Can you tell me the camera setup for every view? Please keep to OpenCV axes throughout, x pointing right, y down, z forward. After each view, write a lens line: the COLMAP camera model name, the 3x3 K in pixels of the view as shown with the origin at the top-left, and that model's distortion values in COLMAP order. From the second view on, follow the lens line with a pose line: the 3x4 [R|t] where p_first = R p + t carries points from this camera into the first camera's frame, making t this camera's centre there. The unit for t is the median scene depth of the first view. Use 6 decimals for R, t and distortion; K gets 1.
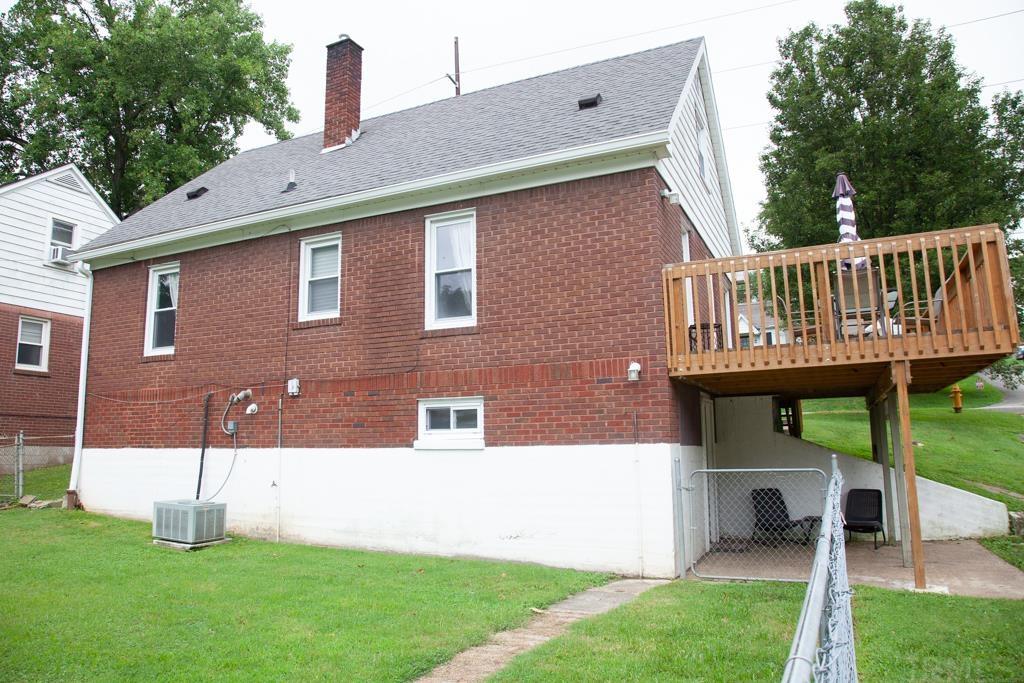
lens RADIAL K [[697.2, 0, 512.0], [0, 697.2, 341.5], [0, 0, 1]] dist [-0.121736, 0.064090]
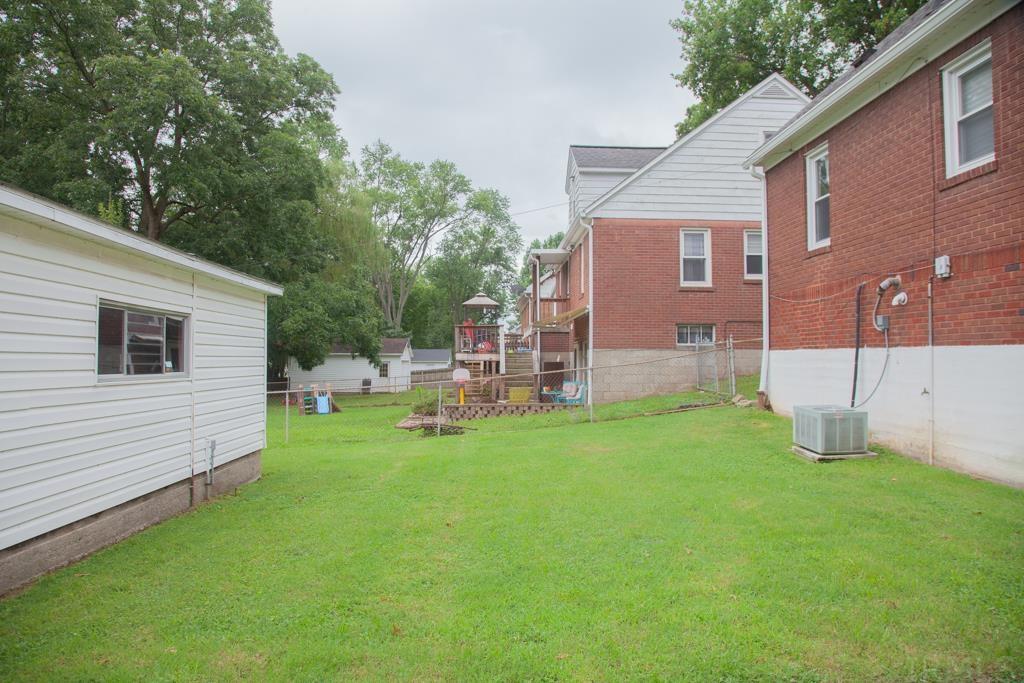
lens RADIAL K [[697.2, 0, 512.0], [0, 697.2, 341.5], [0, 0, 1]] dist [-0.121736, 0.064090]
pose [[0.449207, -0.009003, -0.893382, 0.124083], [0.133977, 0.989321, 0.057395, 0.039995], [0.883325, -0.145475, 0.445616, 0.226398]]
